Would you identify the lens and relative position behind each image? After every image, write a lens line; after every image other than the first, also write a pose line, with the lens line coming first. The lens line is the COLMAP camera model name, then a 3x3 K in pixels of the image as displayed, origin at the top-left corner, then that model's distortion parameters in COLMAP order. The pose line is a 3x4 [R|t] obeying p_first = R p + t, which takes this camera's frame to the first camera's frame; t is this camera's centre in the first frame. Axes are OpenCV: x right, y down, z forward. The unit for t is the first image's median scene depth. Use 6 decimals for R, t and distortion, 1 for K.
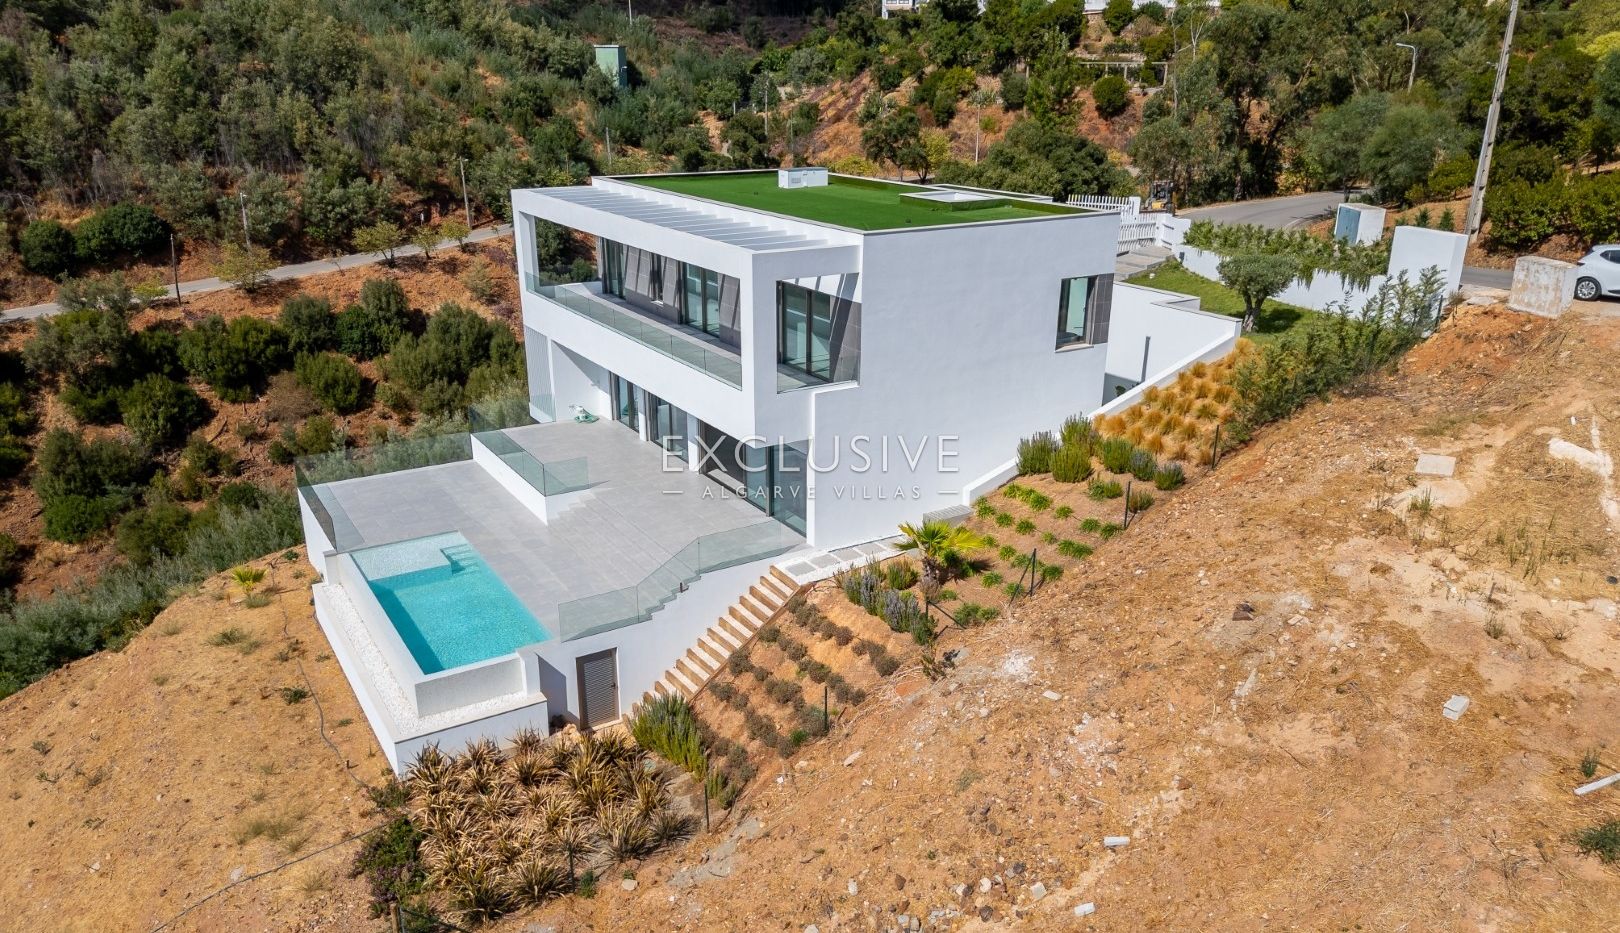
lens RADIAL K [[1149.6, 0, 799.6], [0, 1149.6, 479.4], [0, 0, 1]] dist [0.033192, -0.037037]
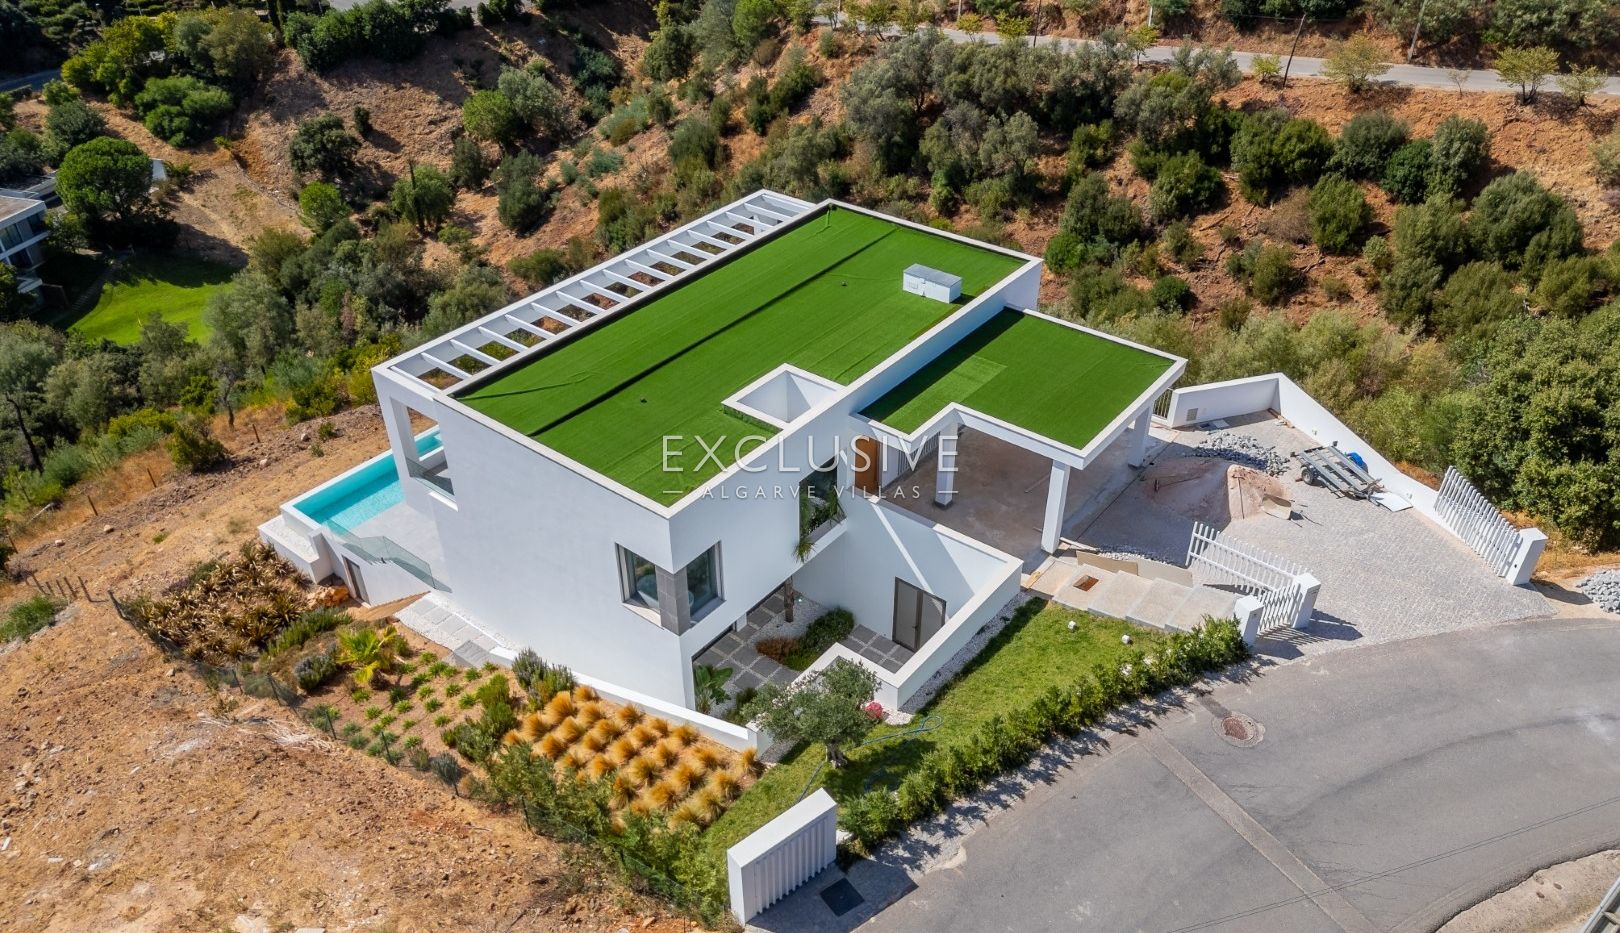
lens RADIAL K [[1157.2, 0, 820.2], [0, 1157.2, 465.0], [0, 0, 1]] dist [0.007434, -0.004092]
pose [[0.354369, 0.528386, -0.771512, 0.265421], [-0.305657, 0.845184, 0.438449, -0.189282], [0.883740, 0.080445, 0.461012, 0.207371]]
